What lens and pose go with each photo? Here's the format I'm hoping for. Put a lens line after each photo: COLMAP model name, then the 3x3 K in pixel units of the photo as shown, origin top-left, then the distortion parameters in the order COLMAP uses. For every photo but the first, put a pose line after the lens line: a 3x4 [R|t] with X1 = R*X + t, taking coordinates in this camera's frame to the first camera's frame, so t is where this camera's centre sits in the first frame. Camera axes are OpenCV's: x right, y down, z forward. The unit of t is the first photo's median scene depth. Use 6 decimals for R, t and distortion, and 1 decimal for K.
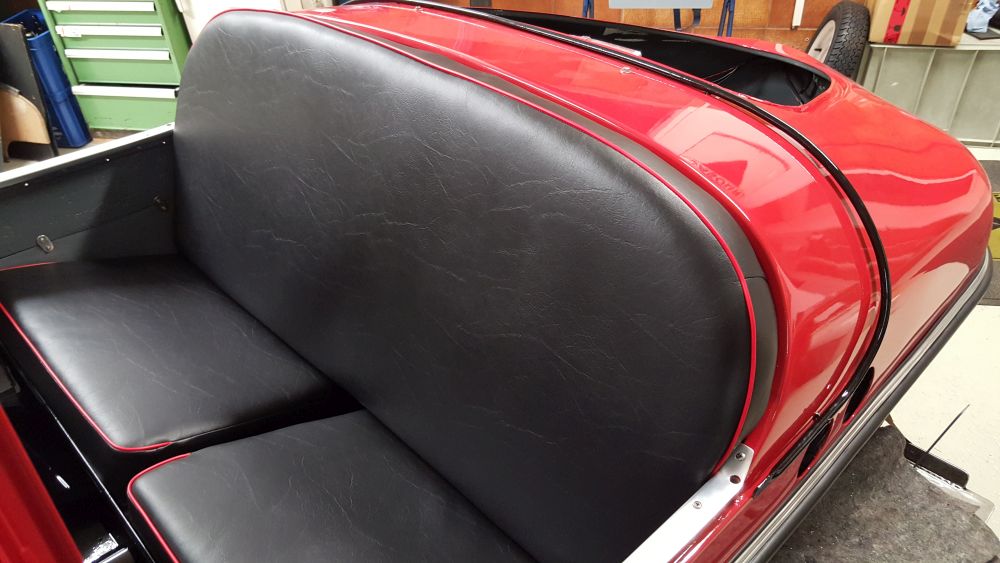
lens RADIAL K [[759.9, 0, 514.3], [0, 759.9, 297.6], [0, 0, 1]] dist [0.111087, -0.162142]
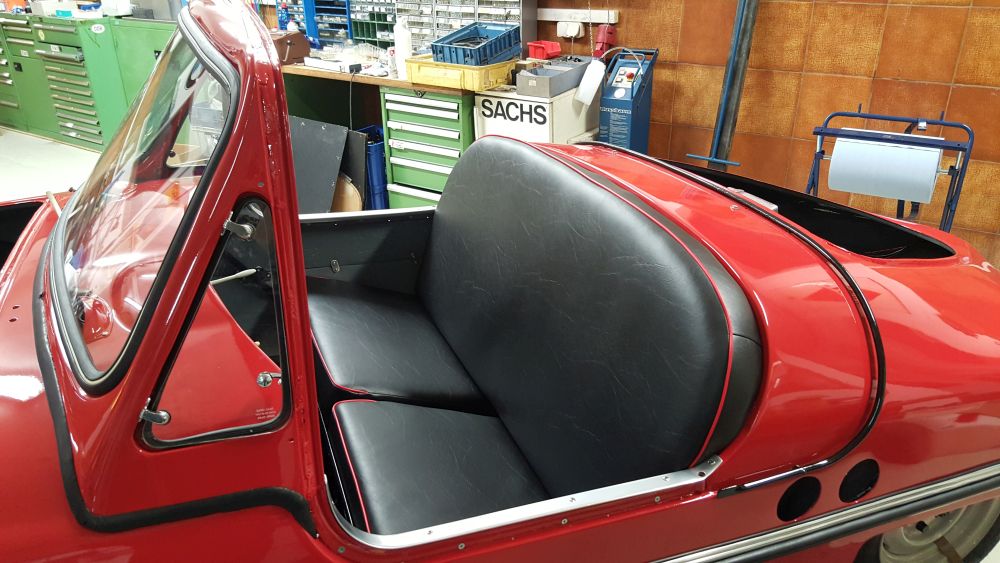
lens RADIAL K [[759.9, 0, 514.3], [0, 759.9, 297.6], [0, 0, 1]] dist [0.111087, -0.162142]
pose [[0.925305, 0.199125, -0.322739, 0.183632], [-0.258956, 0.953512, -0.154134, 0.119332], [0.277044, 0.226196, 0.933853, -0.241651]]
